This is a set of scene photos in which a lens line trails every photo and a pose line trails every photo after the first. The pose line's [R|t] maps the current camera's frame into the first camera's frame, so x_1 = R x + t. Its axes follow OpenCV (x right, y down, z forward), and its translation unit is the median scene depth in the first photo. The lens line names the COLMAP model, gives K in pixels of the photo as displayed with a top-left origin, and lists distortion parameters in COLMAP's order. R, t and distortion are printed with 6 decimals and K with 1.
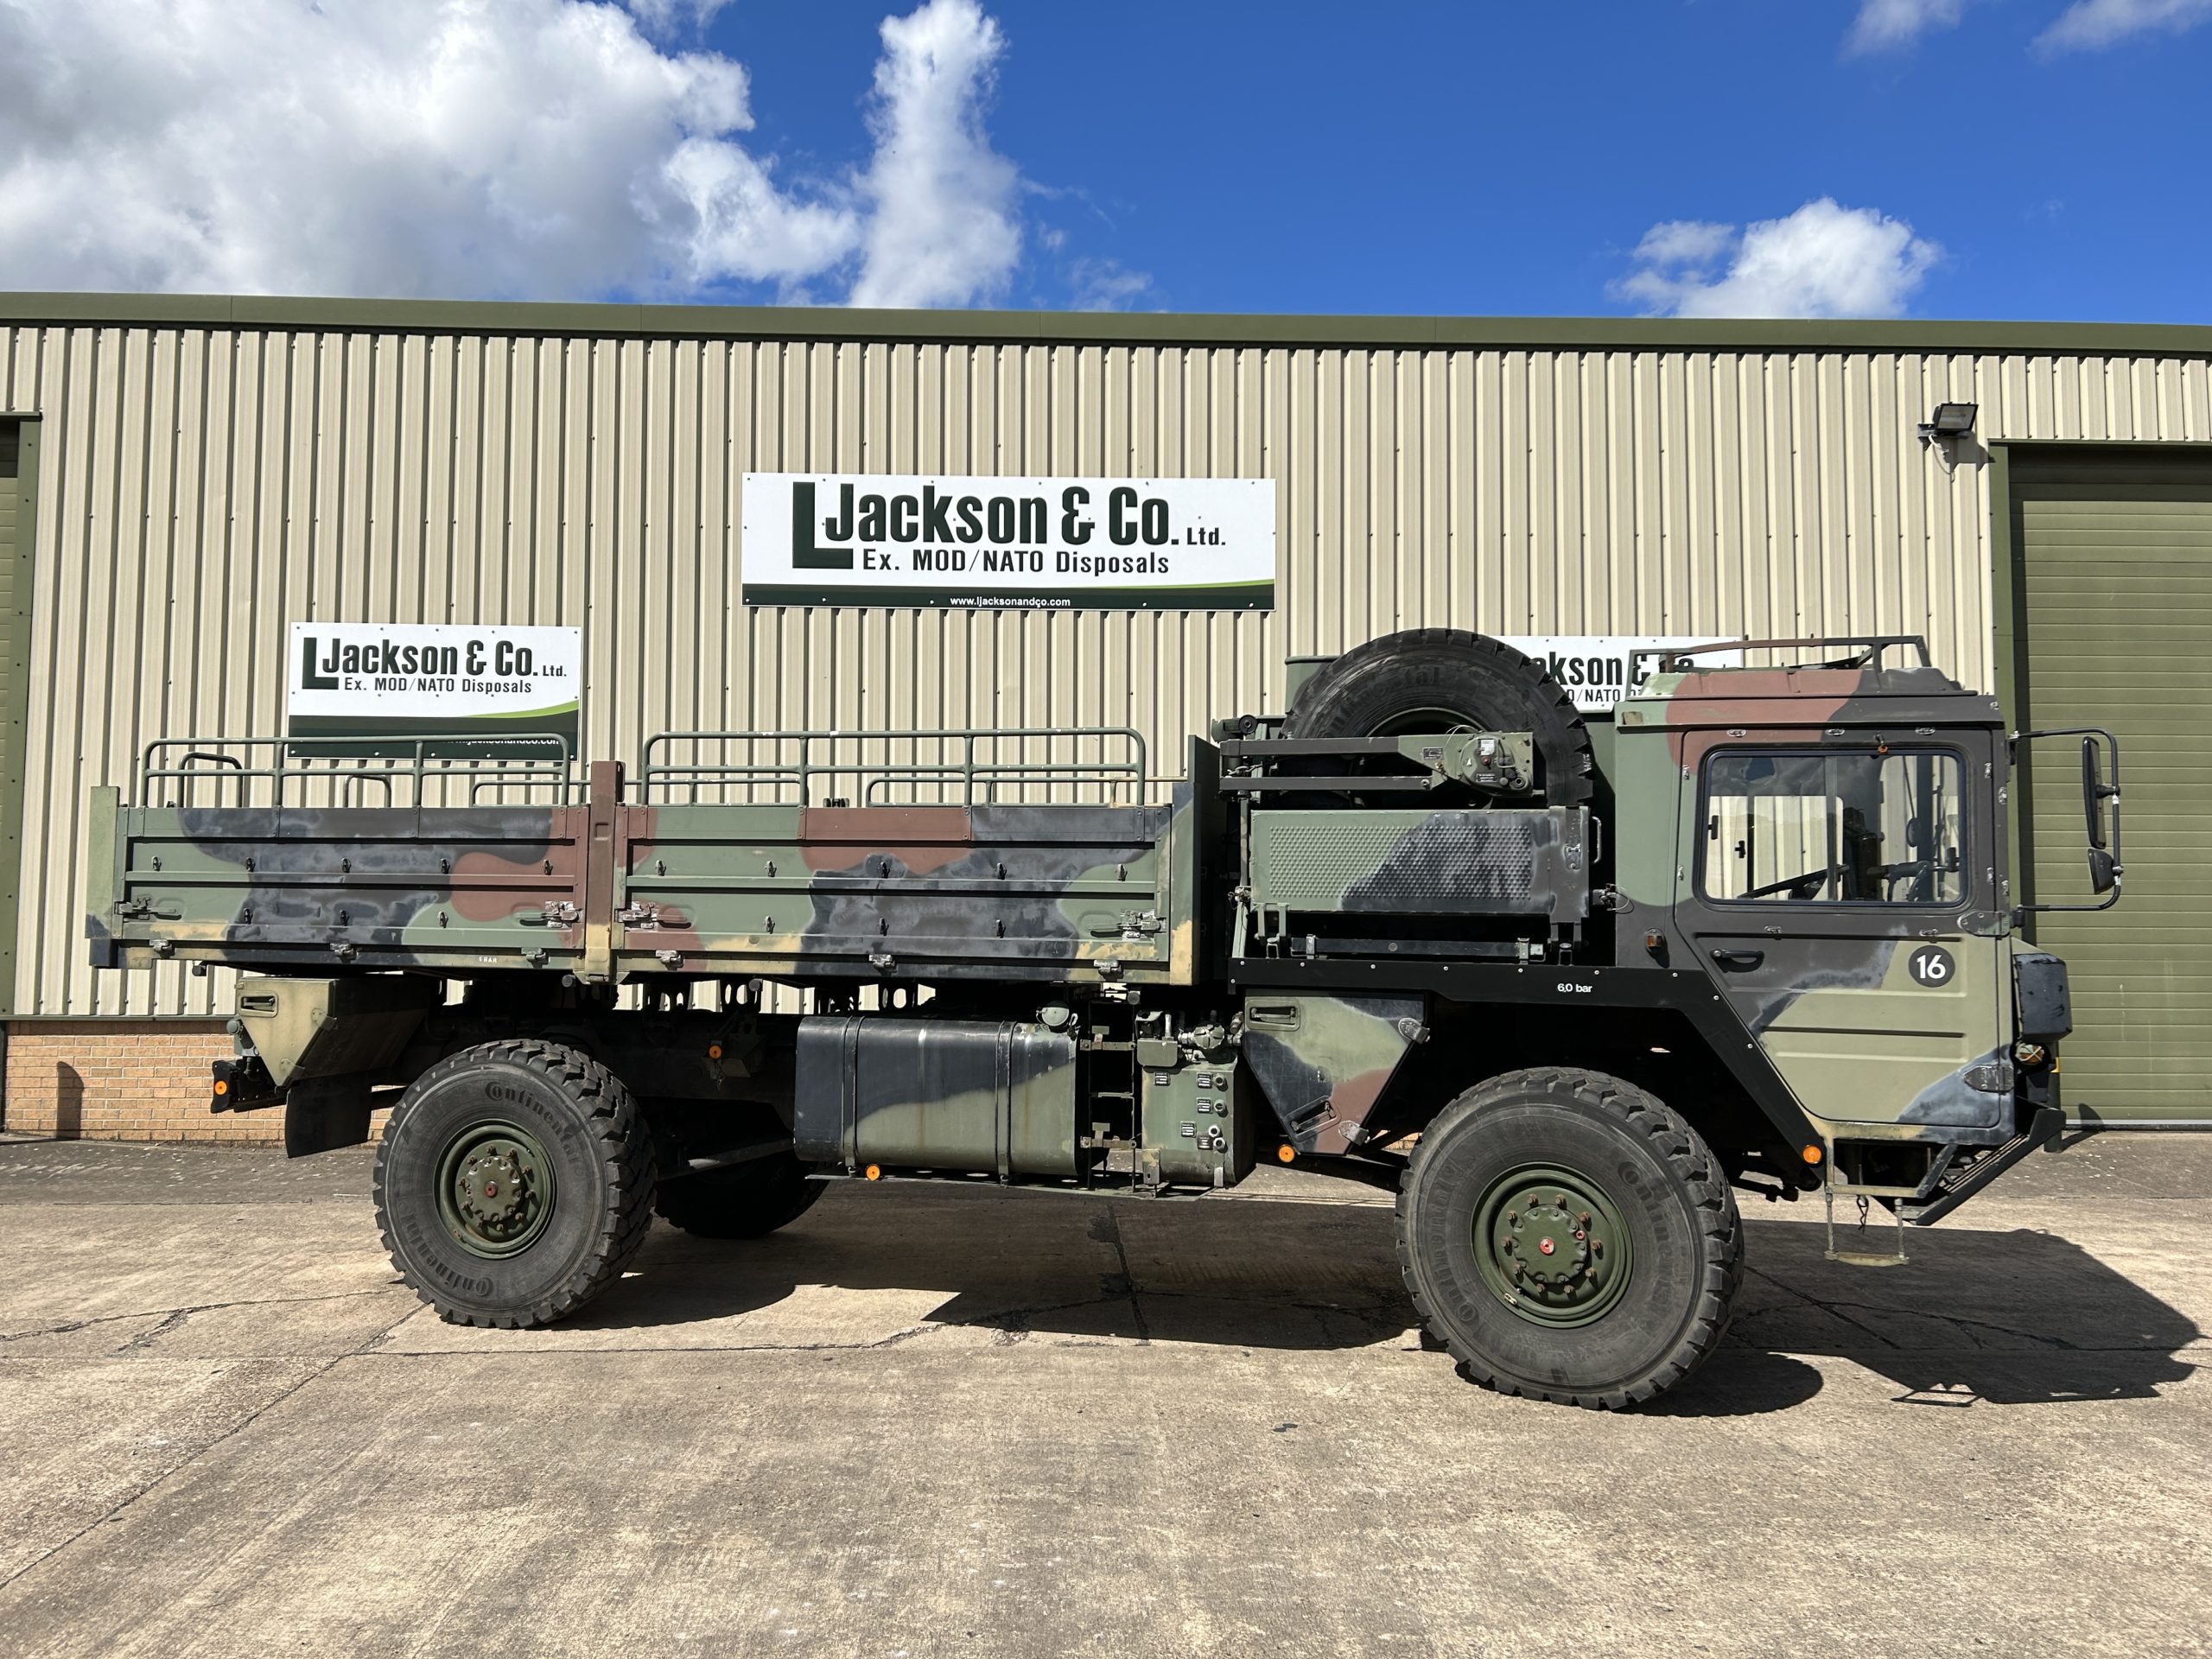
lens RADIAL K [[1668.4, 0, 1084.4], [0, 1668.4, 843.7], [0, 0, 1]] dist [0.058142, -0.062699]
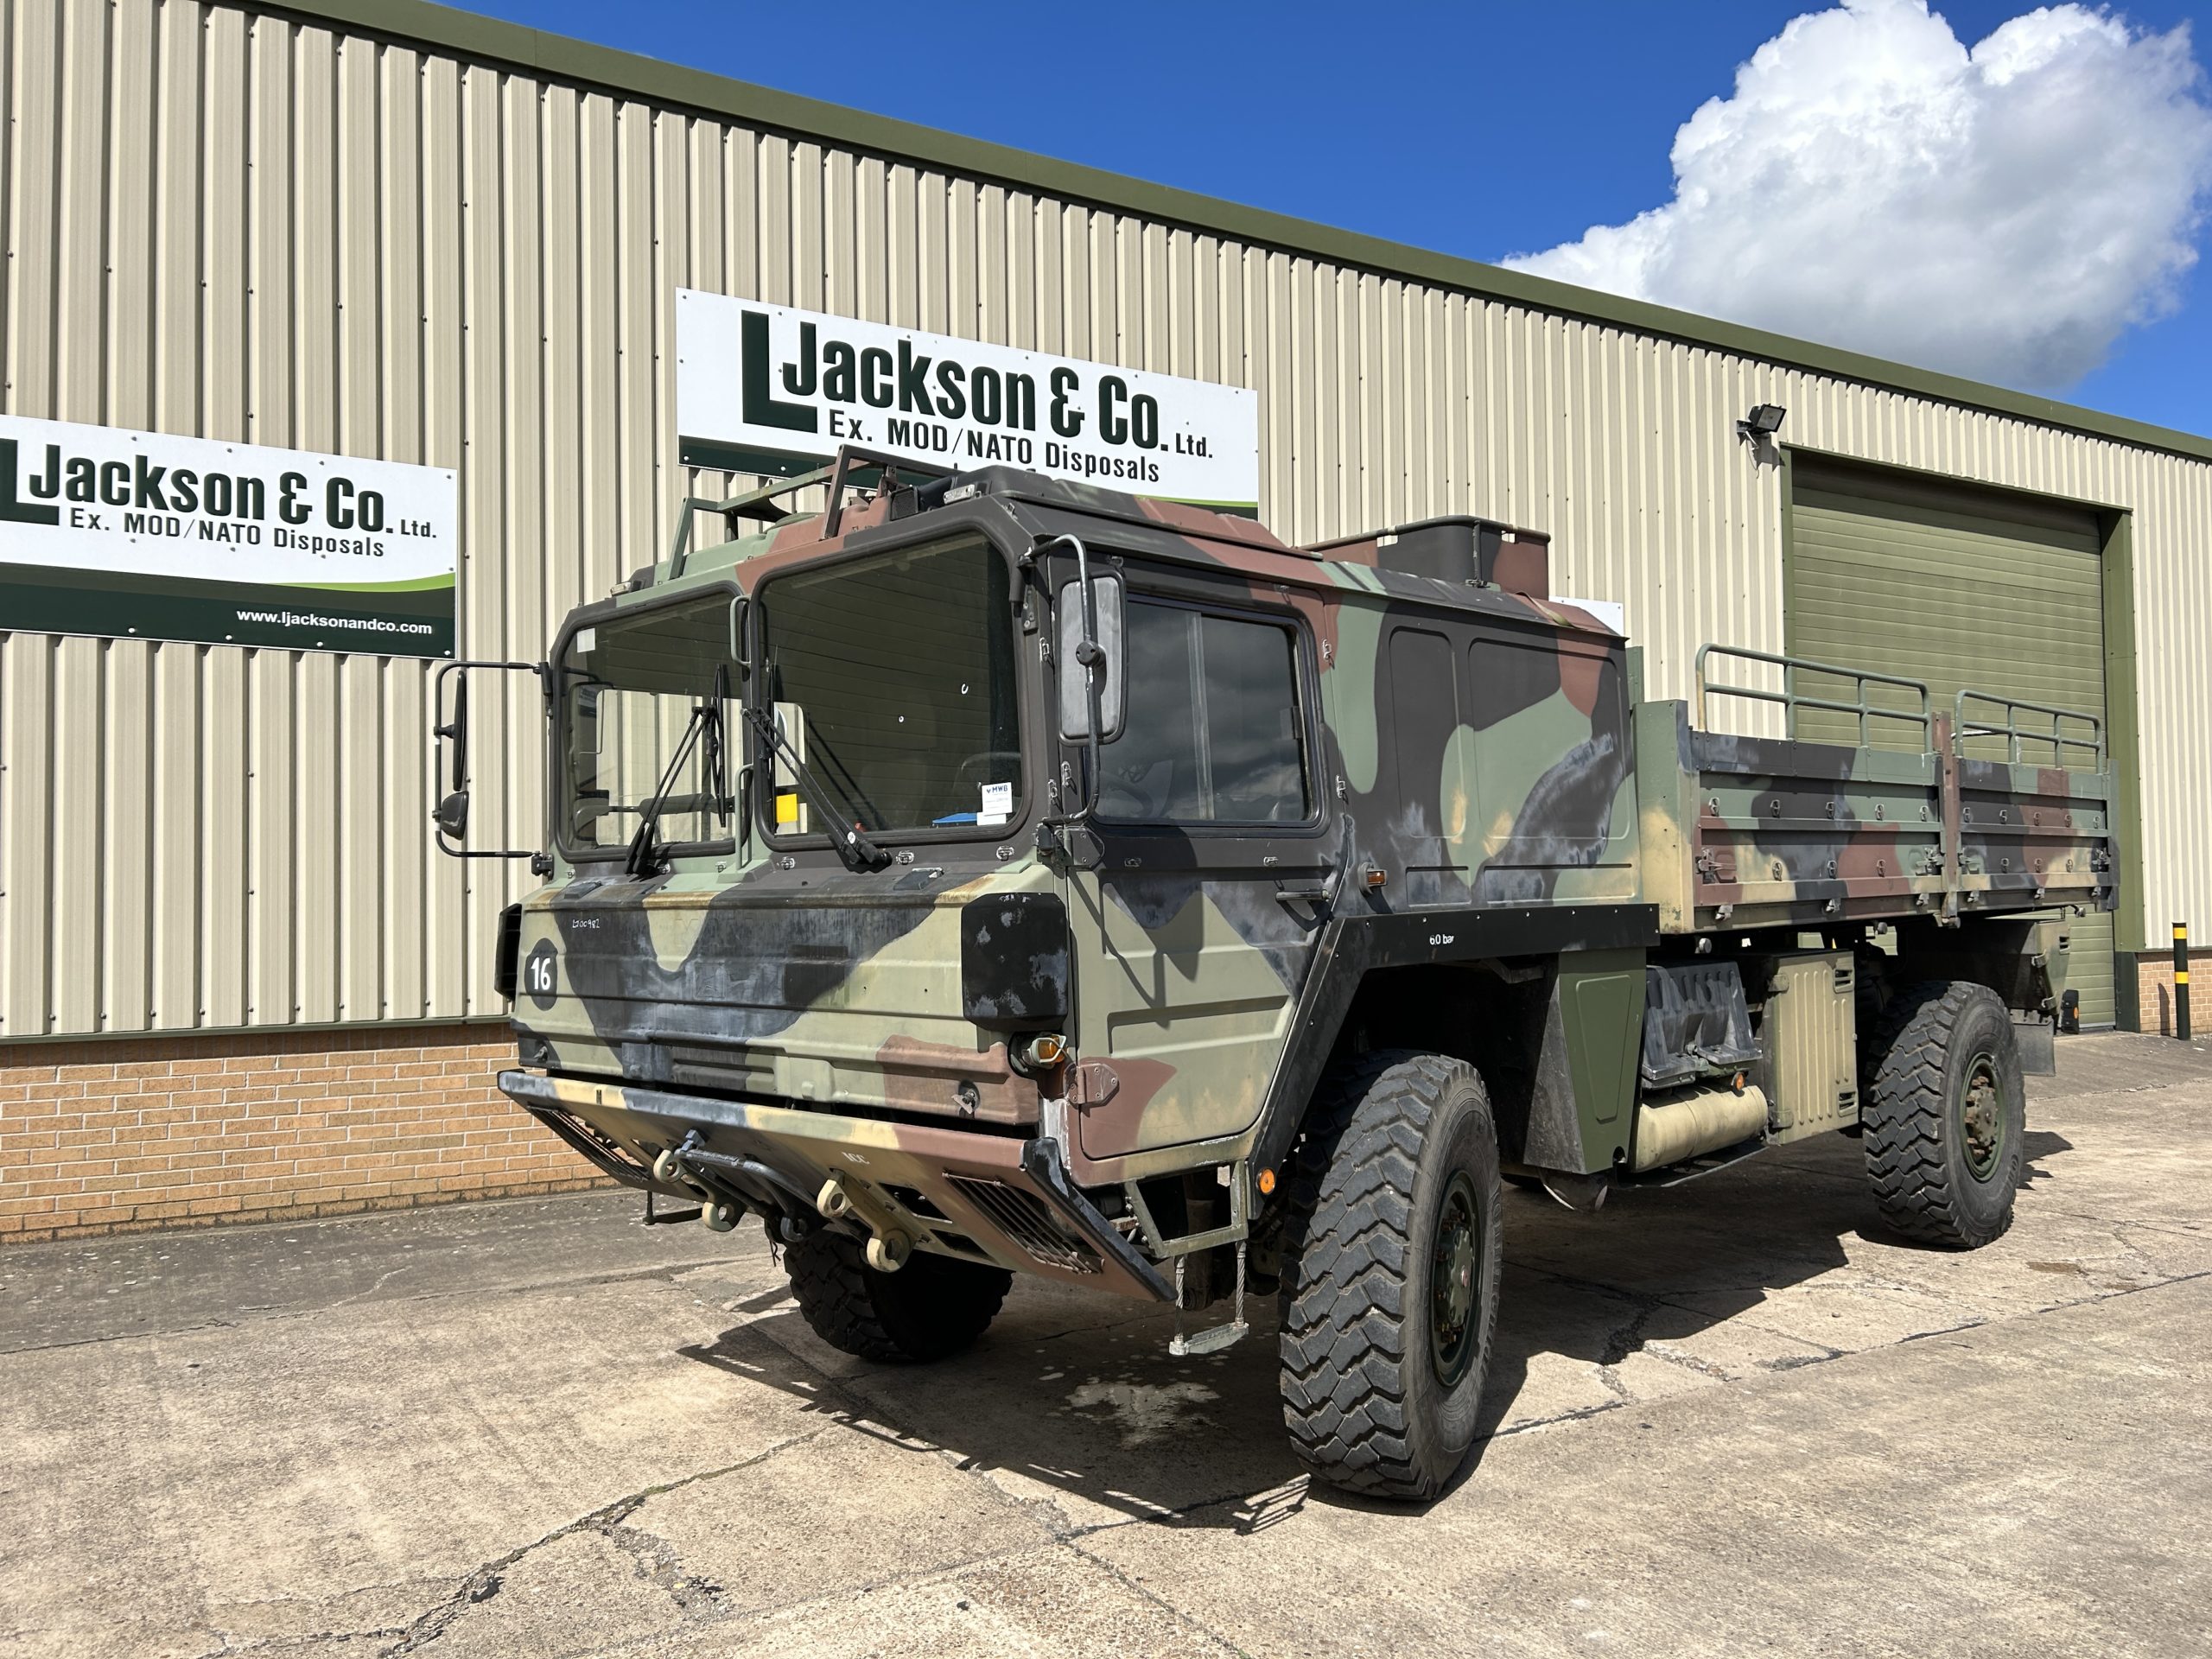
lens RADIAL K [[1668.4, 0, 1107.4], [0, 1668.4, 869.8], [0, 0, 1]] dist [0.058142, -0.062699]
pose [[0.875104, -0.004926, 0.483910, -0.665002], [-0.010638, 0.999511, 0.029413, 0.025976], [-0.483818, -0.030887, 0.874624, 0.397334]]
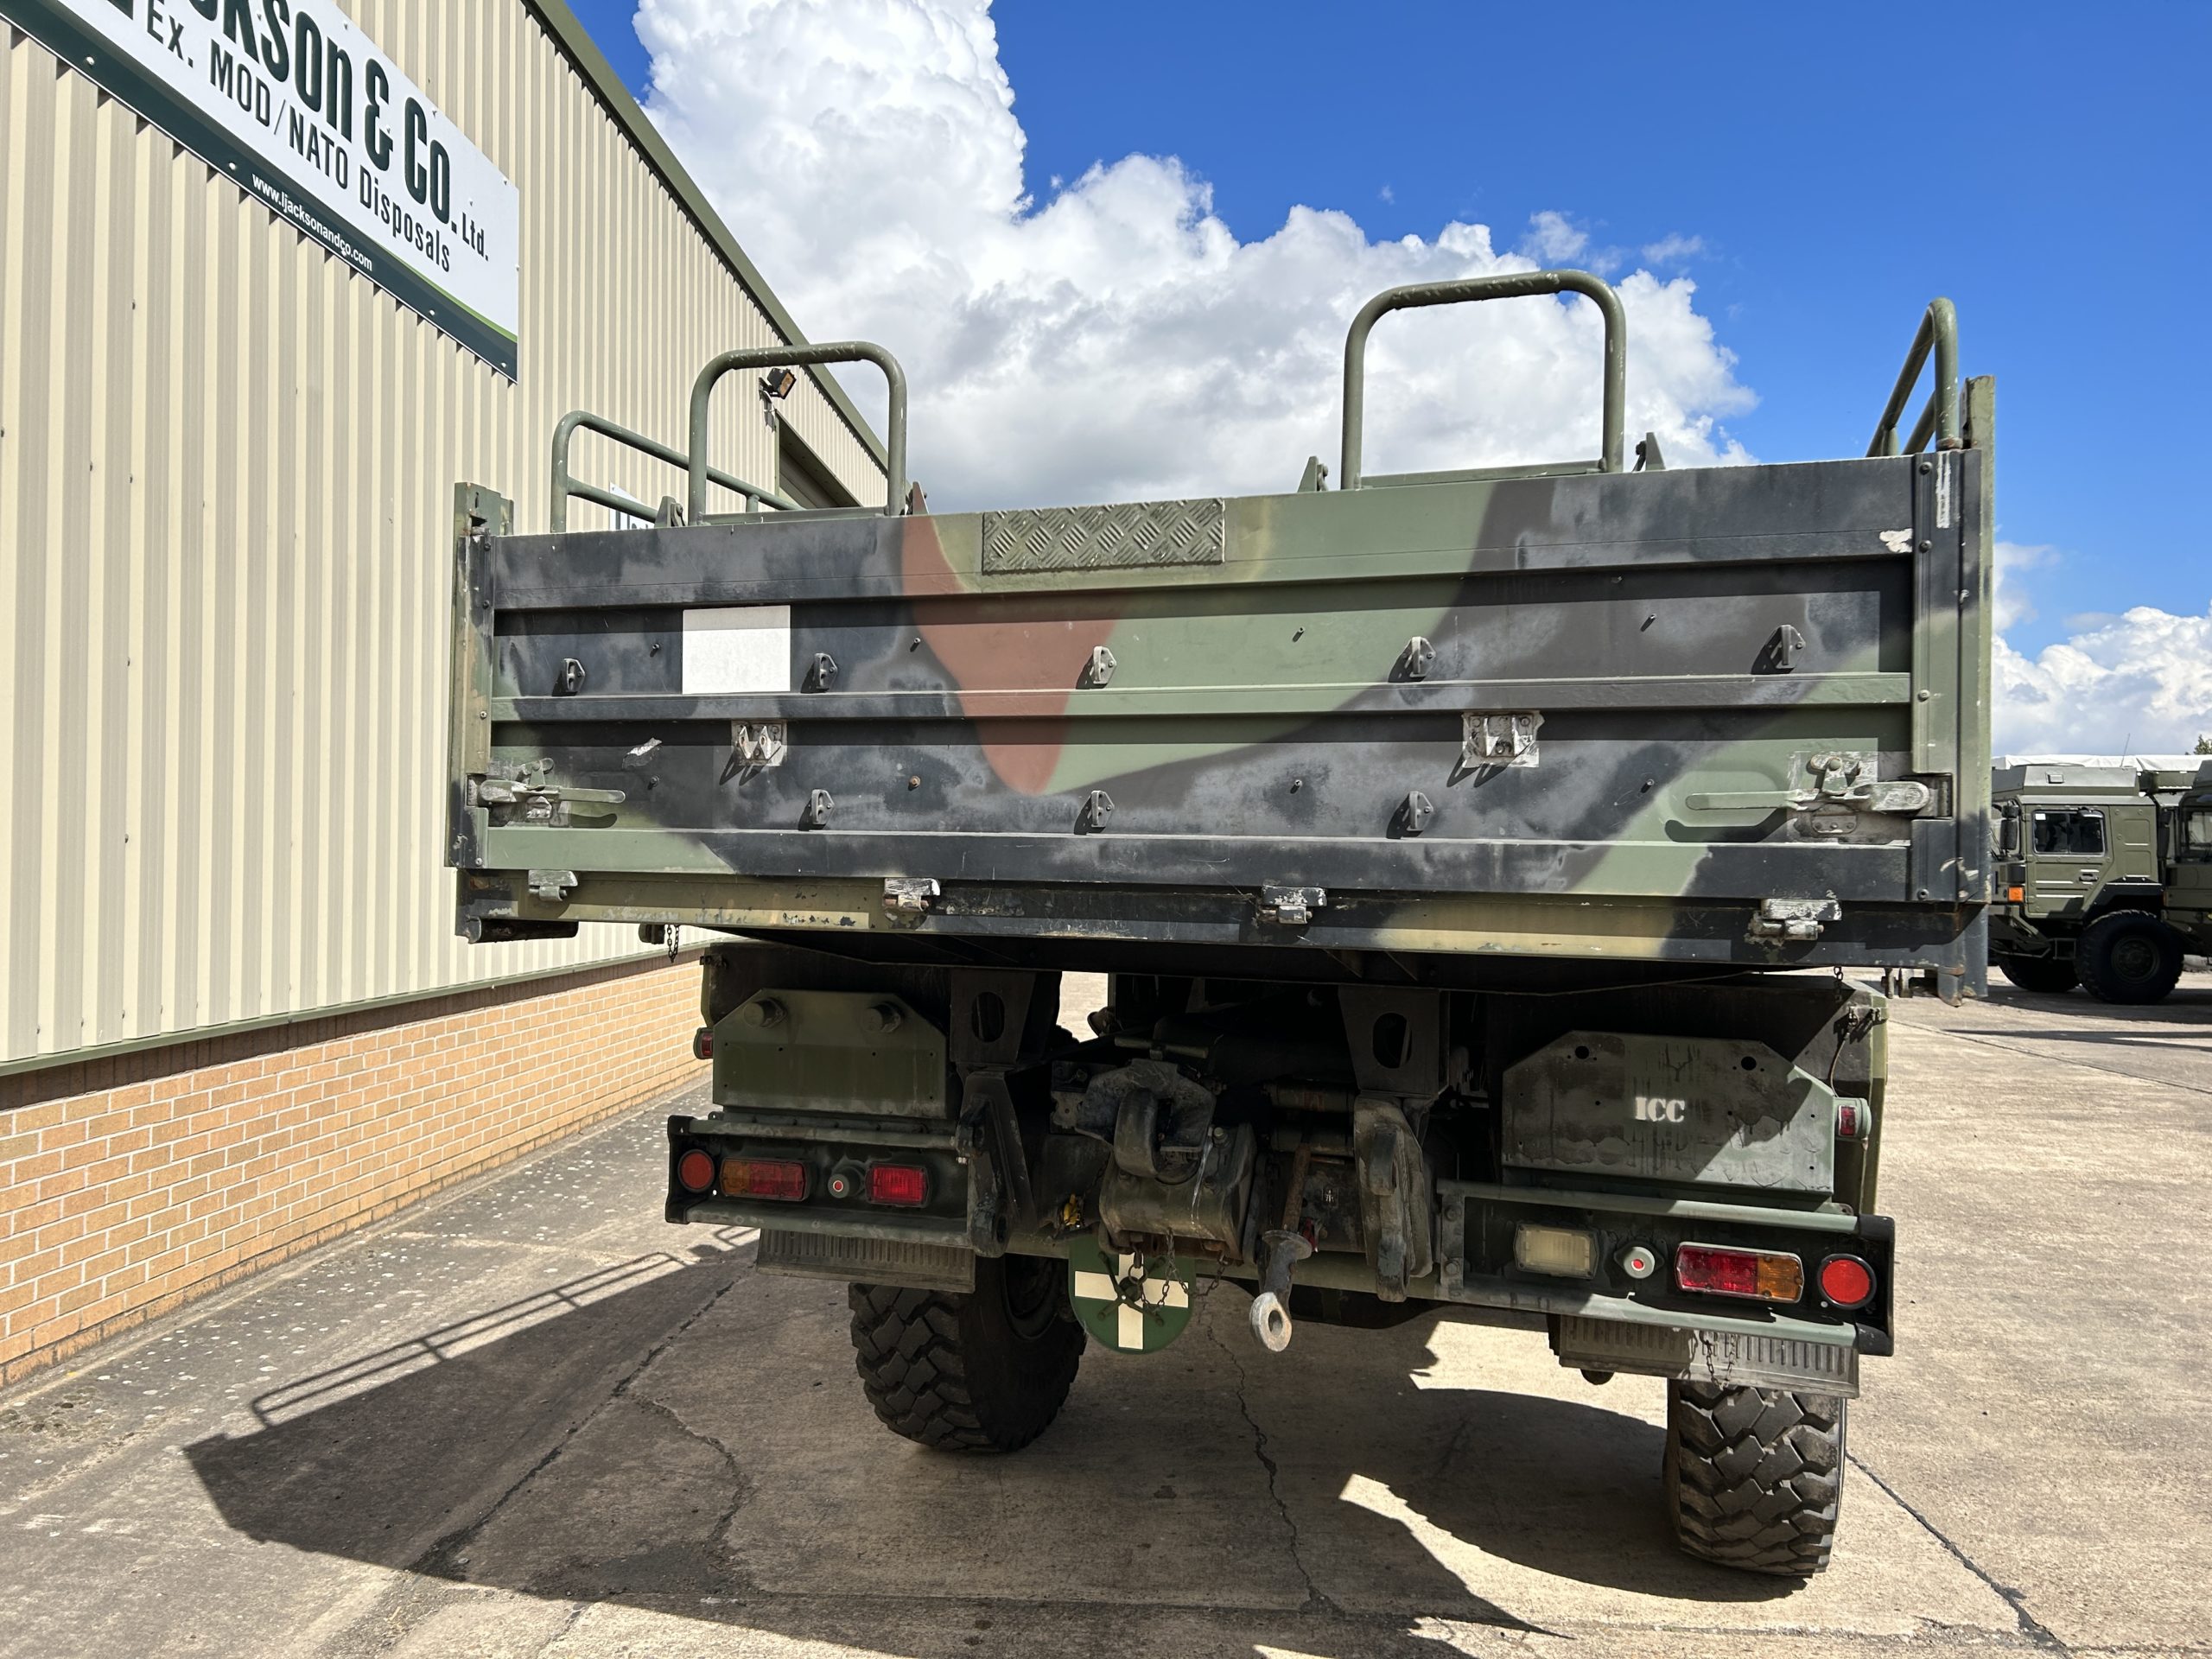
lens RADIAL K [[1668.4, 0, 1090.1], [0, 1668.4, 816.3], [0, 0, 1]] dist [0.058142, -0.062699]
pose [[0.082910, 0.021562, 0.996324, -0.917687], [-0.062169, 0.997930, -0.016423, 0.058610], [-0.994616, -0.060579, 0.084079, 1.162112]]
